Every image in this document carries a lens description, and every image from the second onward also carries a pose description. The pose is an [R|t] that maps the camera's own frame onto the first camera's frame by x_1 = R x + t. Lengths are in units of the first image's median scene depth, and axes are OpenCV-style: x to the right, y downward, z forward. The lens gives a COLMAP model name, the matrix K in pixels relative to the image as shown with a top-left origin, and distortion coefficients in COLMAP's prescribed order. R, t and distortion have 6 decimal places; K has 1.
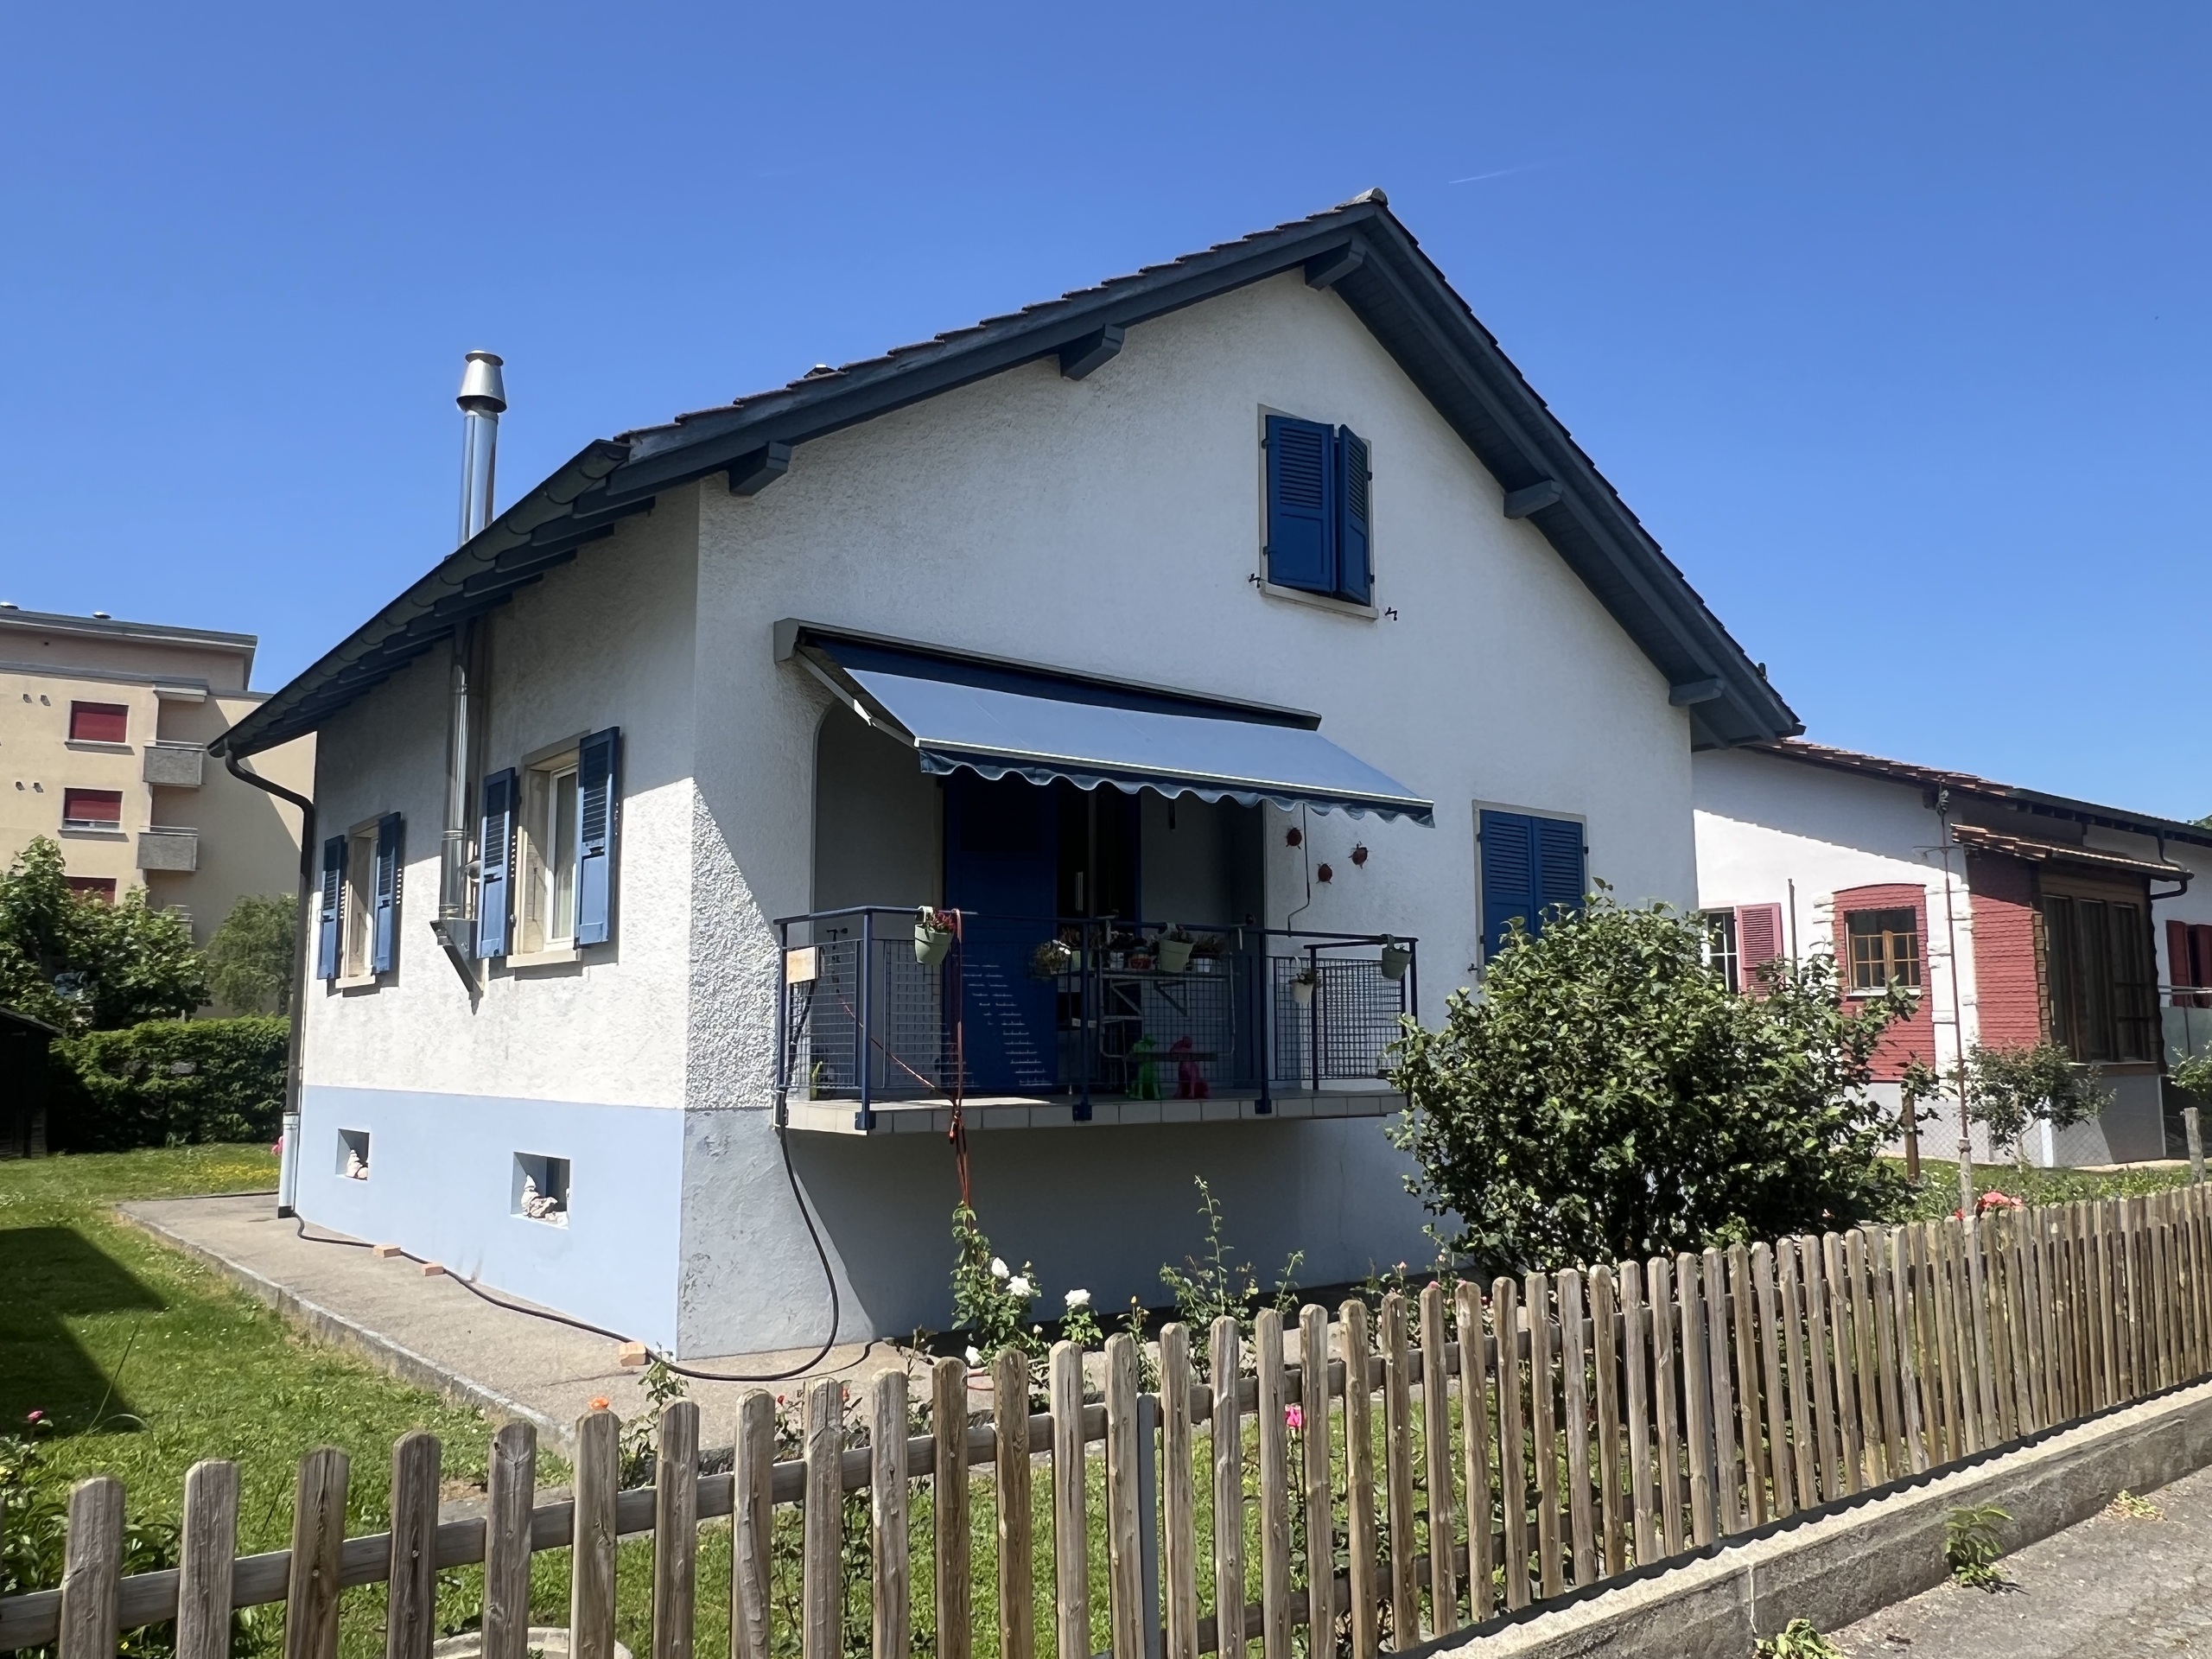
lens RADIAL K [[1621.4, 0, 1103.3], [0, 1621.4, 831.6], [0, 0, 1]] dist [-0.003869, -0.000944]
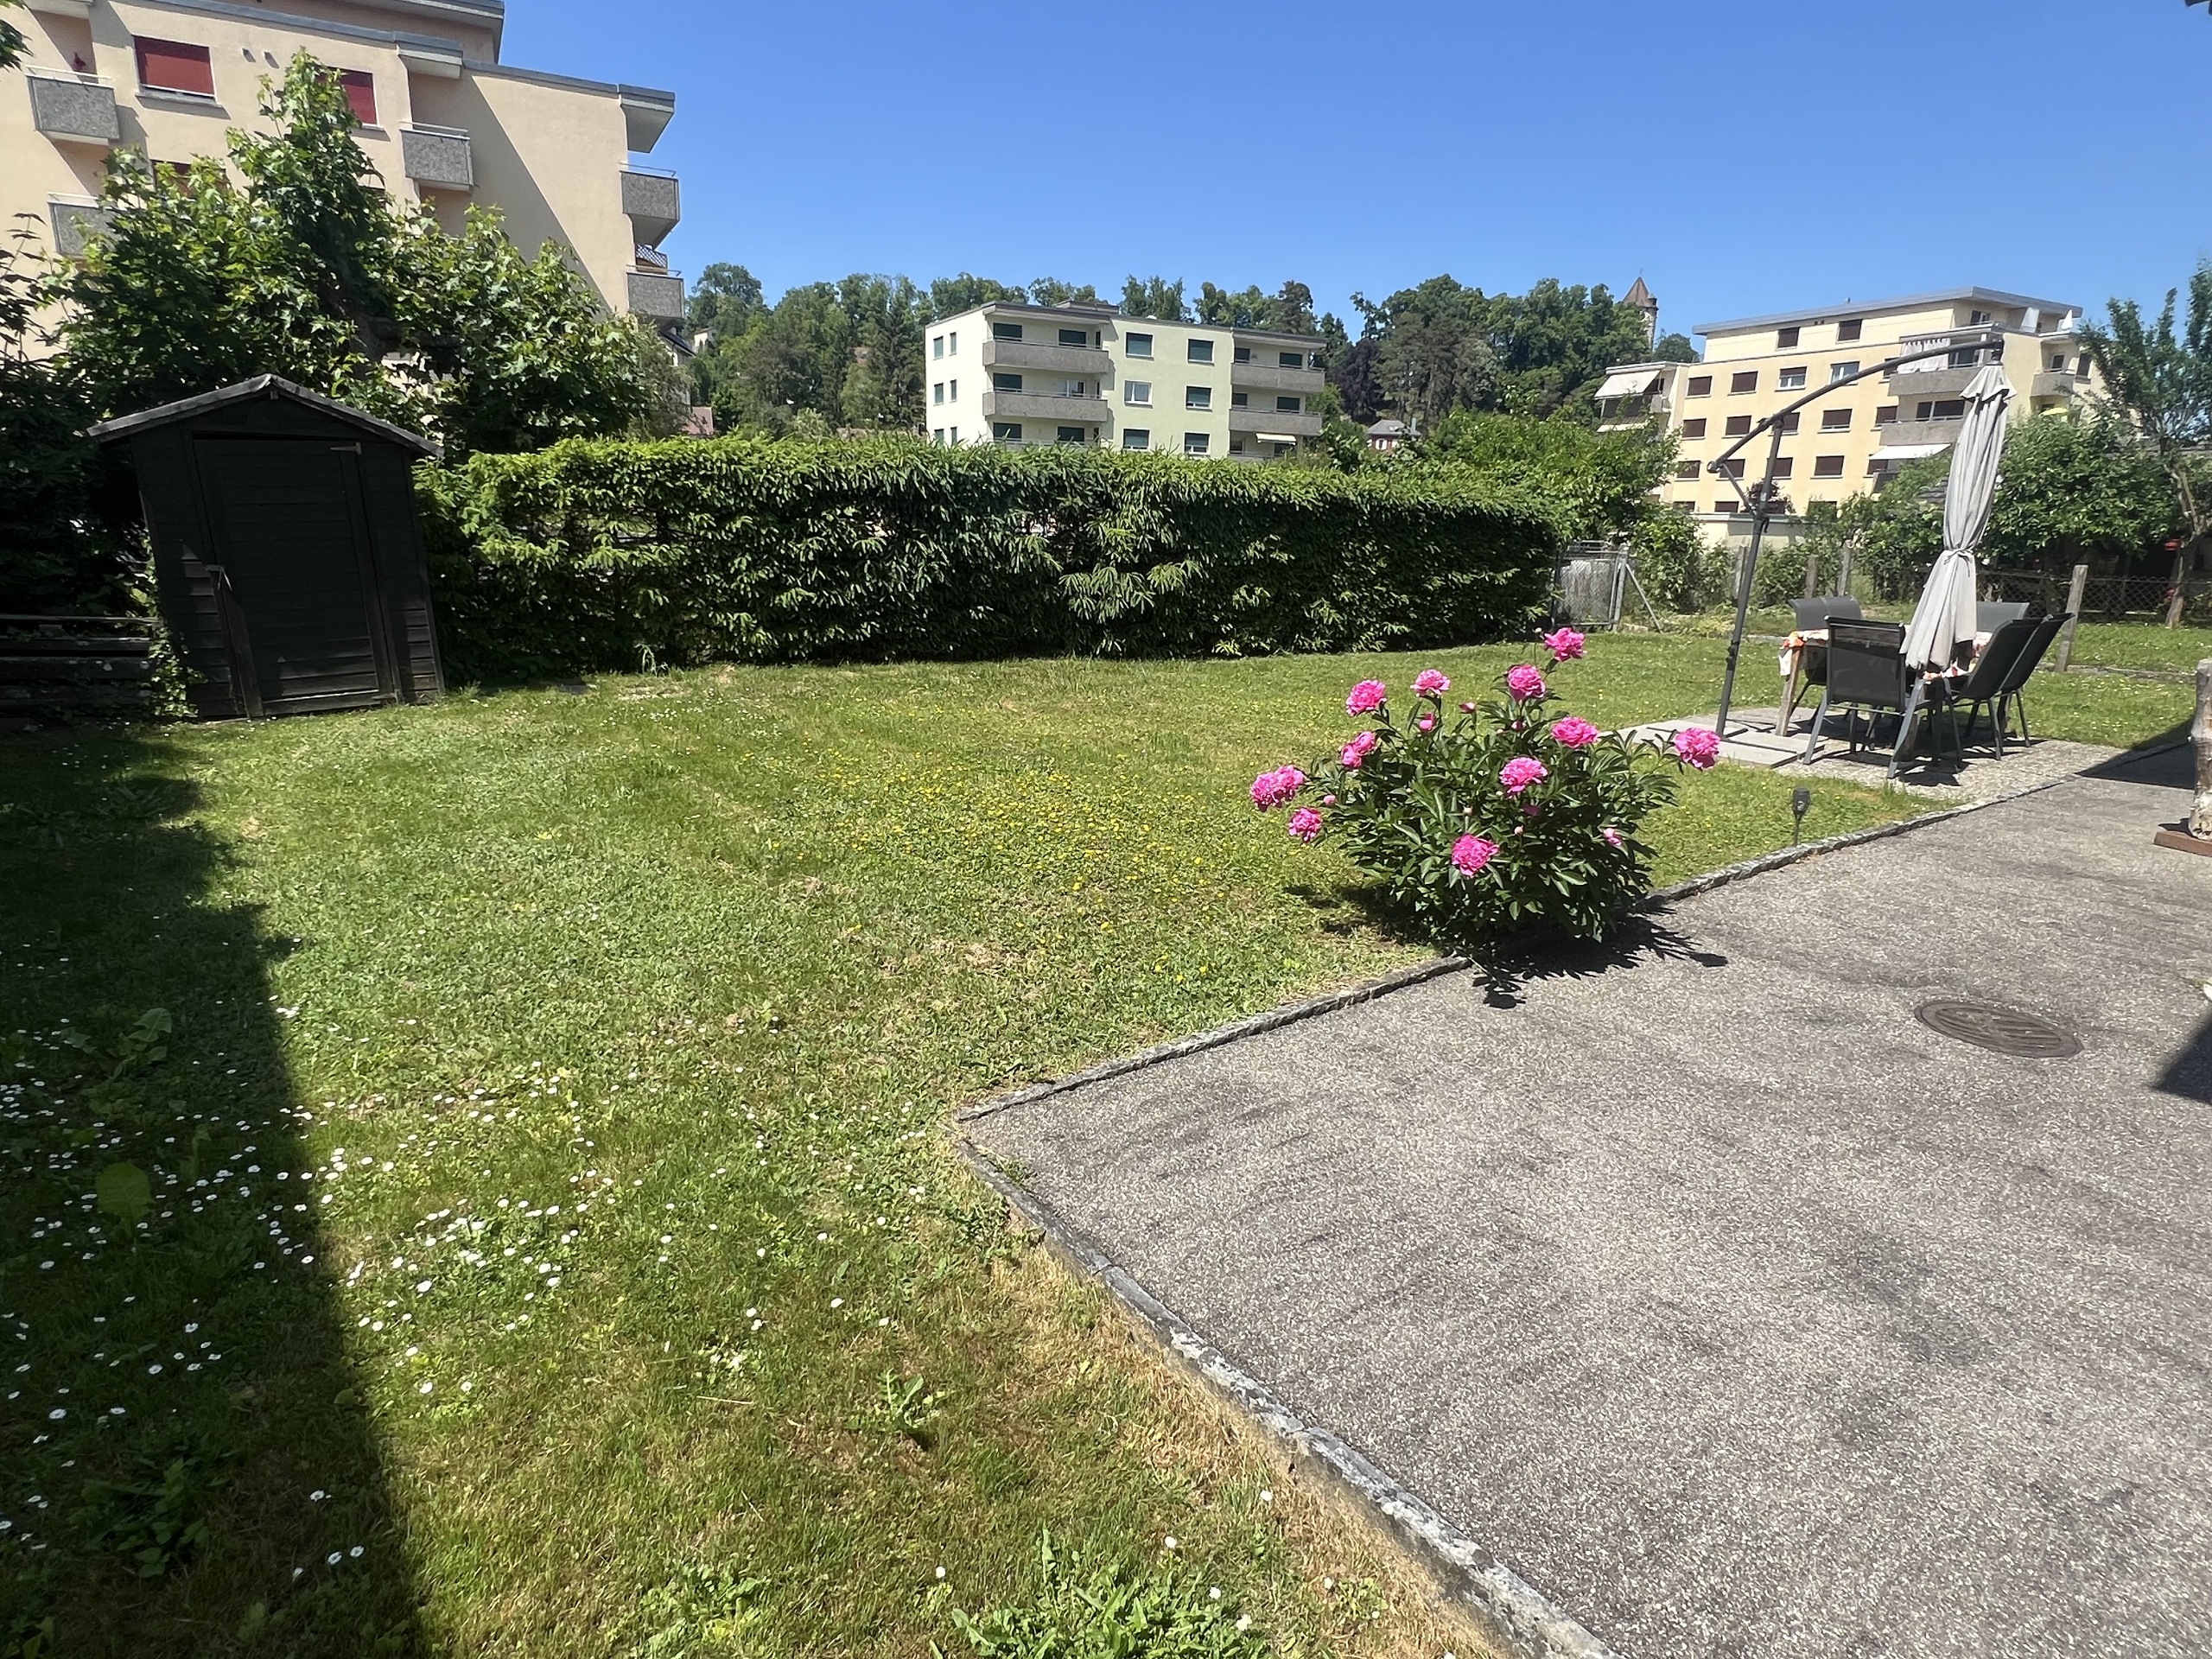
lens RADIAL K [[1254.9, 0, 1106.3], [0, 1254.9, 823.3], [0, 0, 1]] dist [-0.000938, -0.000315]
pose [[0.998923, 0.034060, -0.031500, -0.393463], [-0.020505, 0.933198, 0.358776, 0.083073], [0.041615, -0.357744, 0.932892, 0.570049]]
